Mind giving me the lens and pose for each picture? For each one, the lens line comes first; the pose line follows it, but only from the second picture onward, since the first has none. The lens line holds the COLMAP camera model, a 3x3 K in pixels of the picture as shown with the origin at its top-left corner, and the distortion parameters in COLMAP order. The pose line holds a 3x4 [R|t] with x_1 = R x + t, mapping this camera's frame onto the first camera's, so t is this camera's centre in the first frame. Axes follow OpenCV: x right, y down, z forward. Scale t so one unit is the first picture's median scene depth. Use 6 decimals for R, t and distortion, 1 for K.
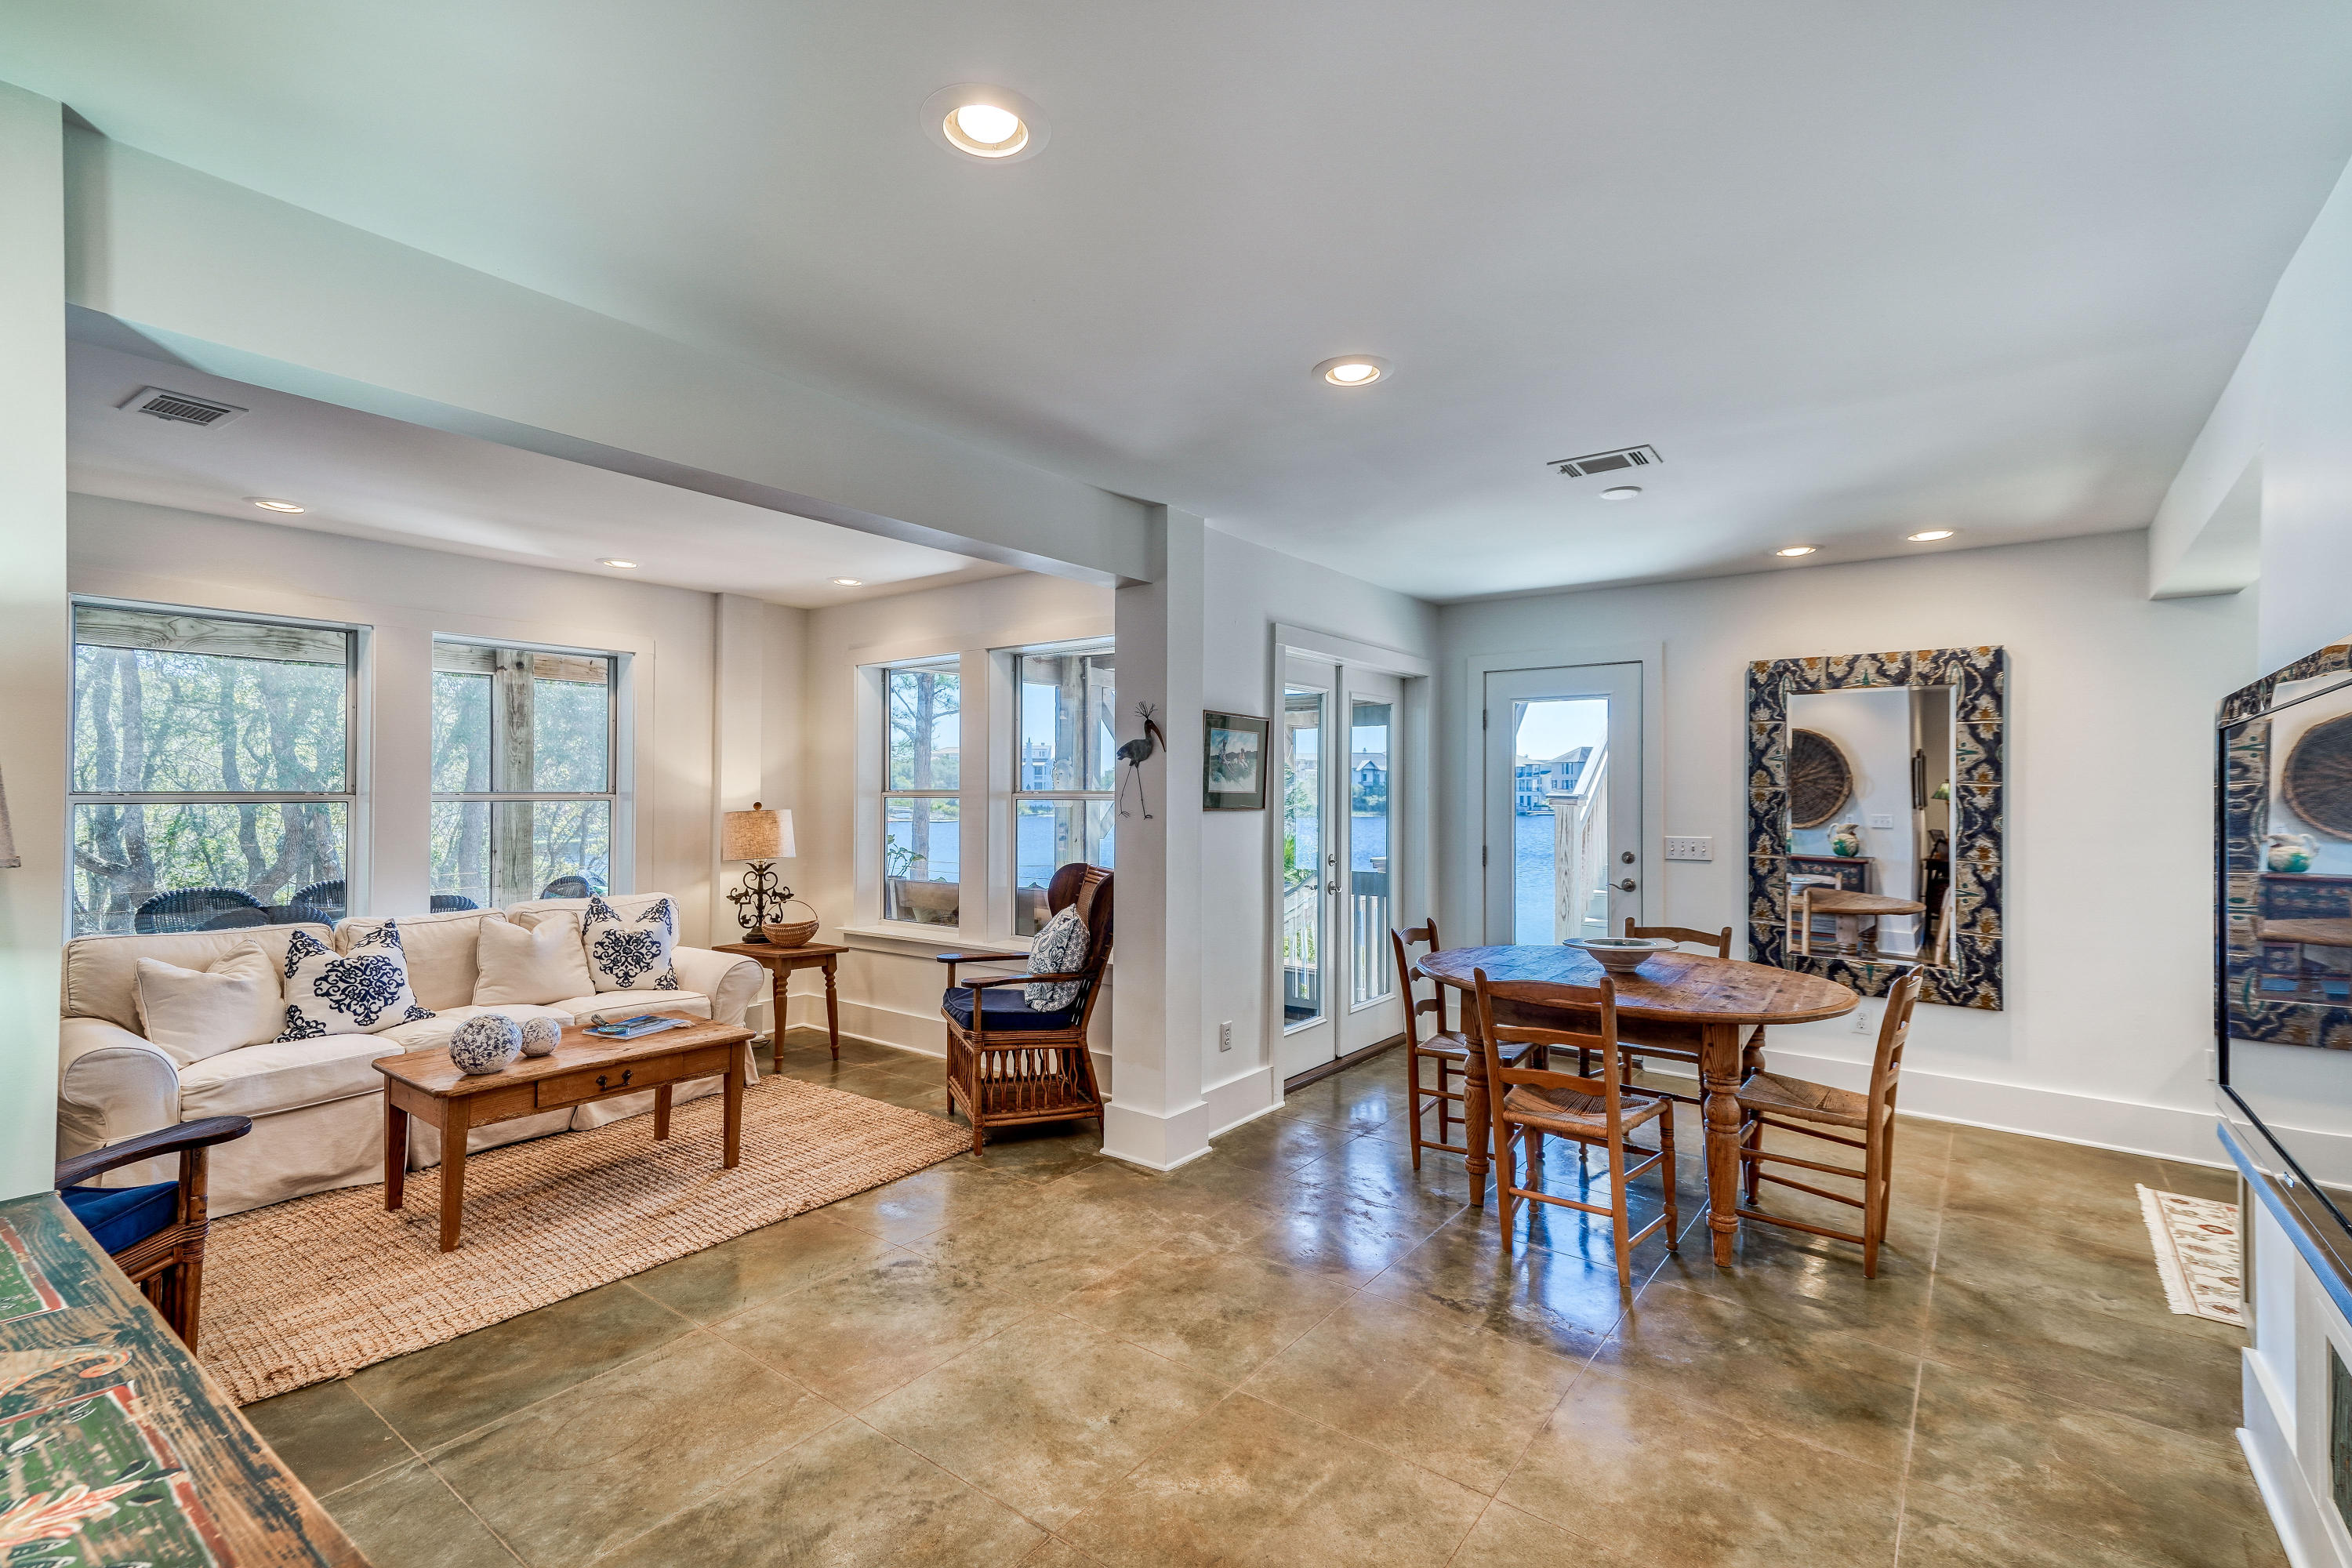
lens RADIAL K [[1058.9, 0, 1164.5], [0, 1058.9, 781.0], [0, 0, 1]] dist [0.046827, -0.001054]
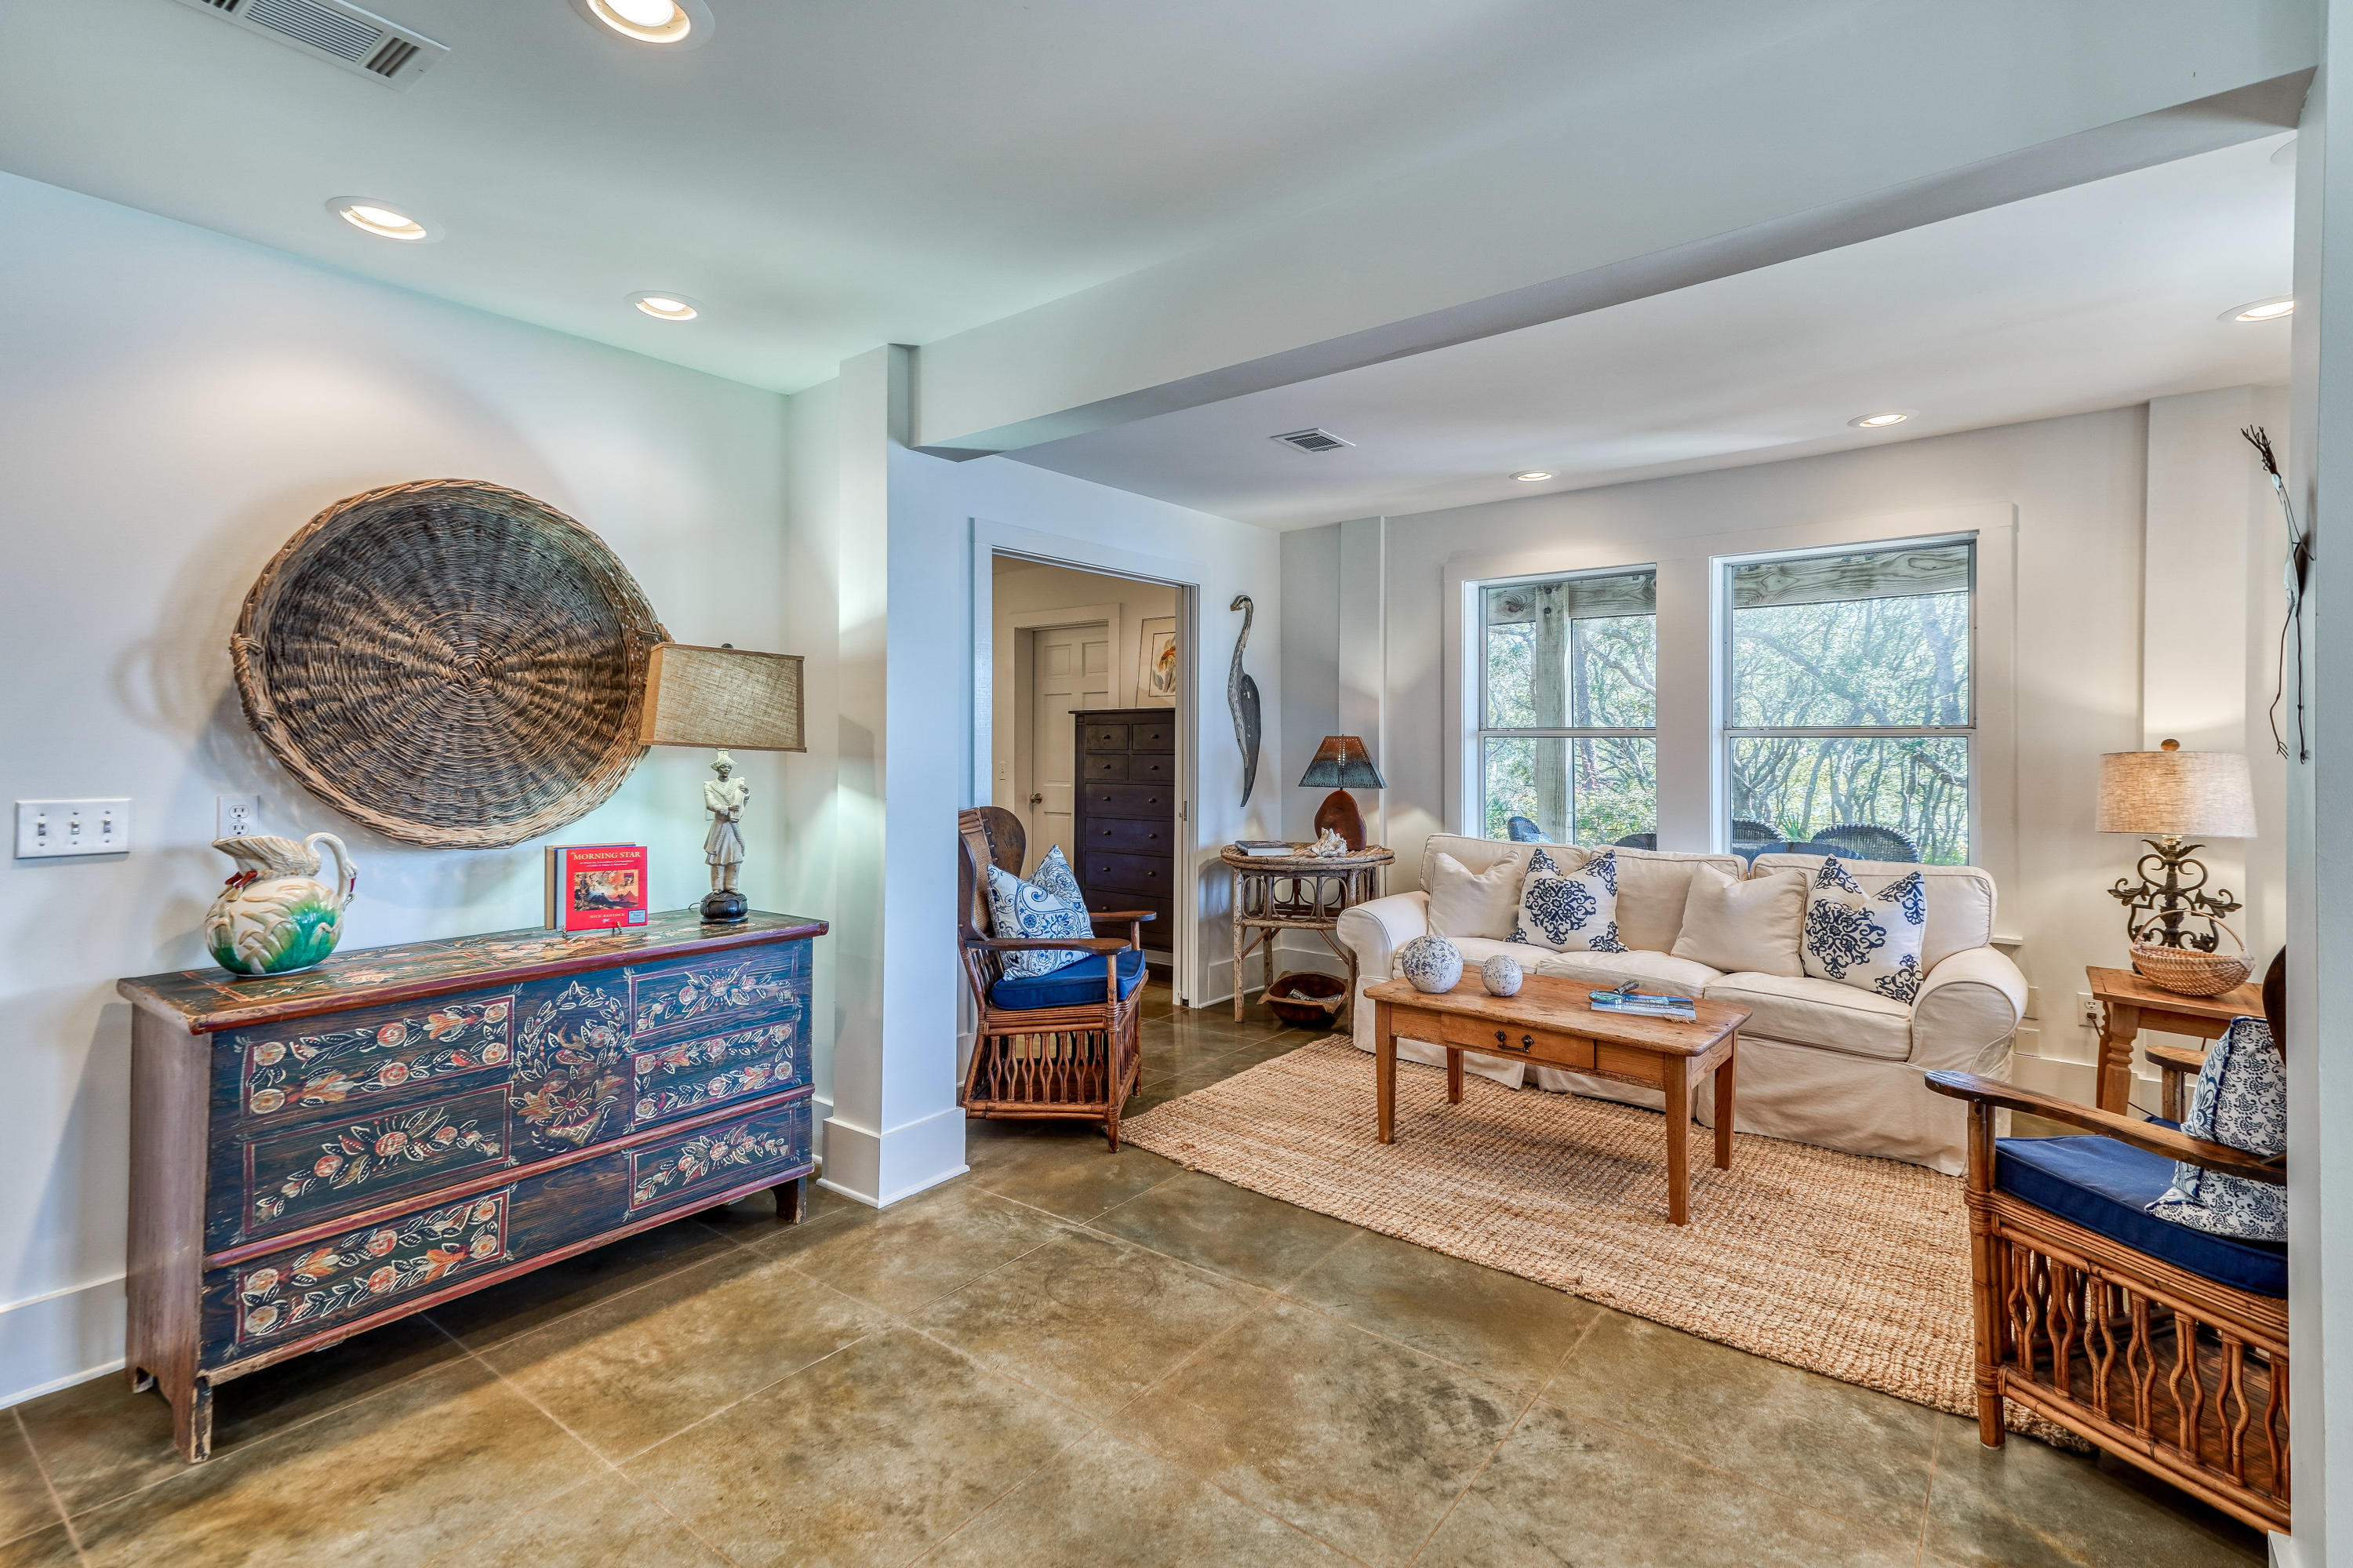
lens RADIAL K [[1107.8, 0, 1171.2], [0, 1107.8, 732.0], [0, 0, 1]] dist [0.055045, -0.004674]
pose [[-0.006966, -0.011601, -0.999908, 0.321491], [0.006736, 0.999909, -0.011648, 0.024232], [0.999953, -0.006817, -0.006887, 0.556175]]
